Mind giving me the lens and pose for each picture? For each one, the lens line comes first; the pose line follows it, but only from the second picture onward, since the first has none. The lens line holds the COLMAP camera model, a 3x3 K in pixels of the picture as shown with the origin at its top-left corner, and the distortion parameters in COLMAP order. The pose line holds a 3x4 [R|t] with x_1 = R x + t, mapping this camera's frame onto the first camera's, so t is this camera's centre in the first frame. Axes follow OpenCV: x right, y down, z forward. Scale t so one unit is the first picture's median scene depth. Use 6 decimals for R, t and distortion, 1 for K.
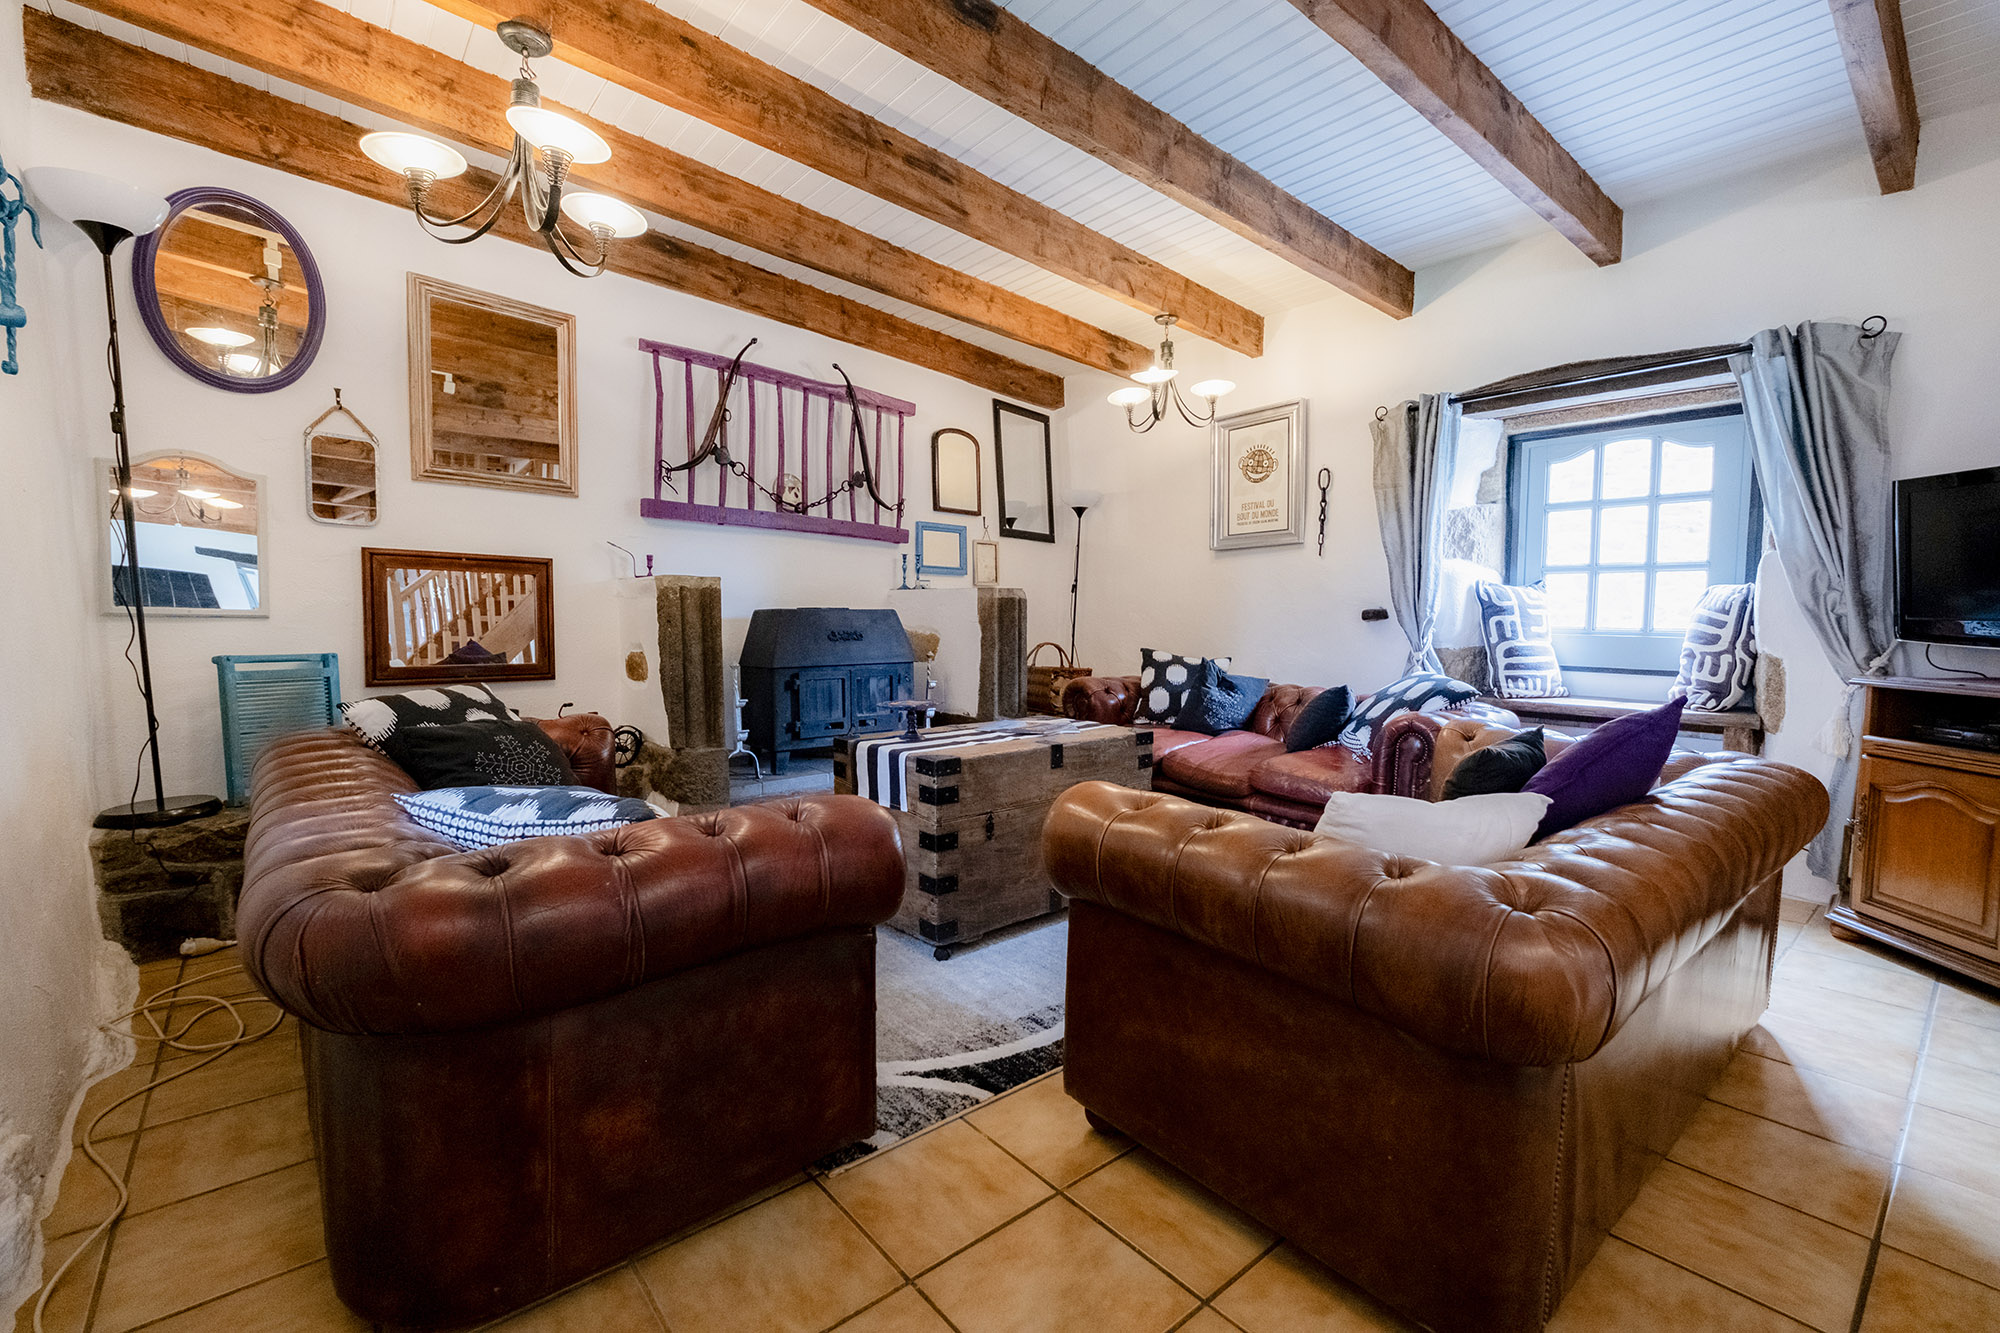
lens RADIAL K [[852.8, 0, 1000.0], [0, 852.8, 666.5], [0, 0, 1]] dist [-0.000013, 0.000019]
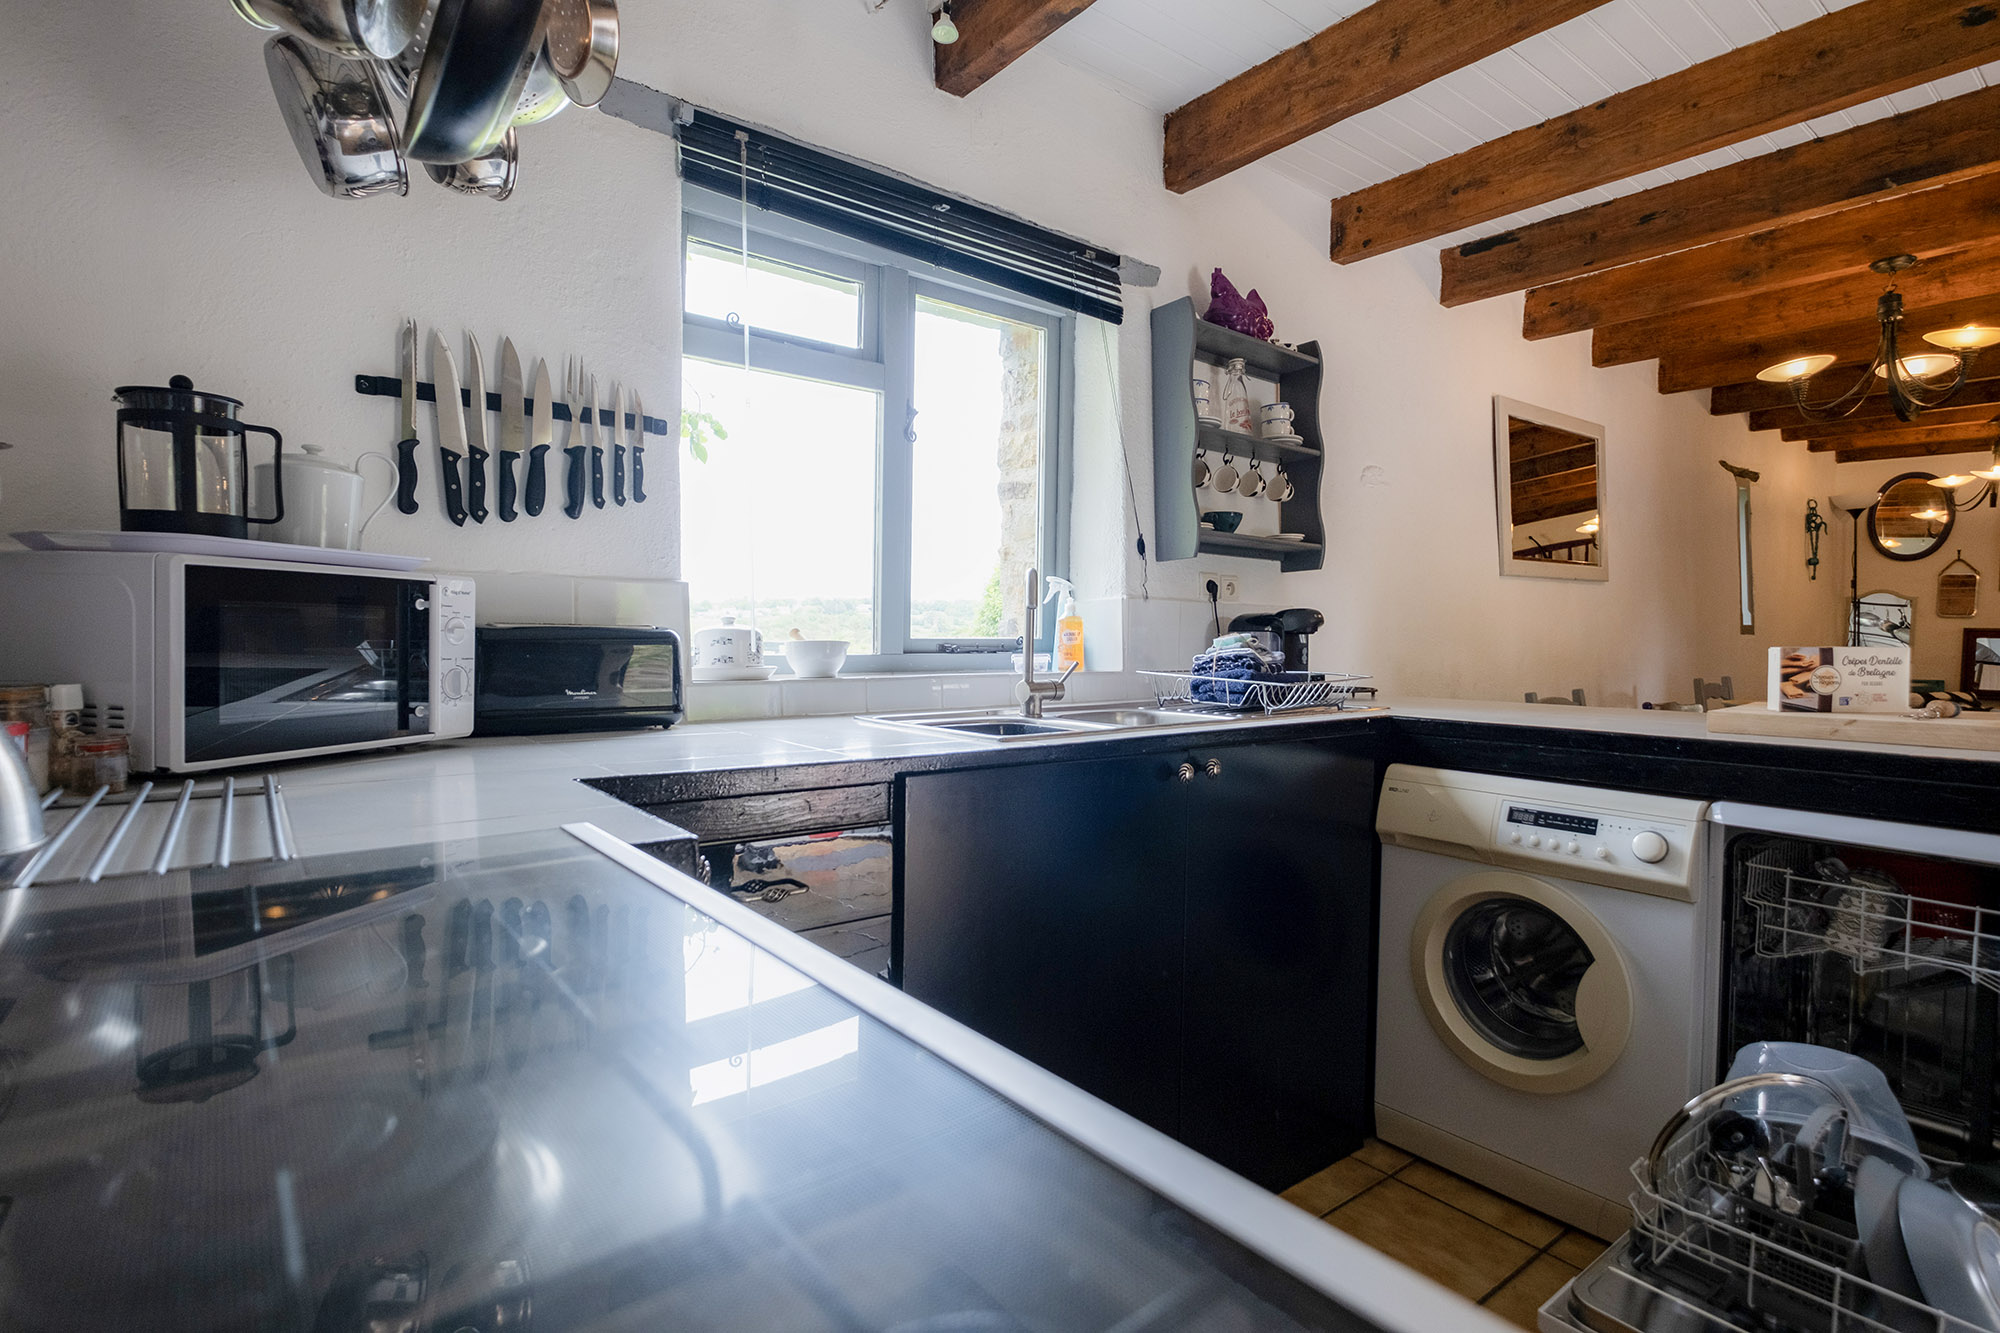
lens RADIAL K [[978.7, 0, 1000.0], [0, 978.7, 666.5], [0, 0, 1]] dist [-0.000452, -0.000133]
pose [[-0.041230, 0.017179, -0.999002, 1.951015], [-0.070859, 0.997284, 0.020074, 0.078941], [0.996634, 0.071616, -0.039901, -1.377470]]
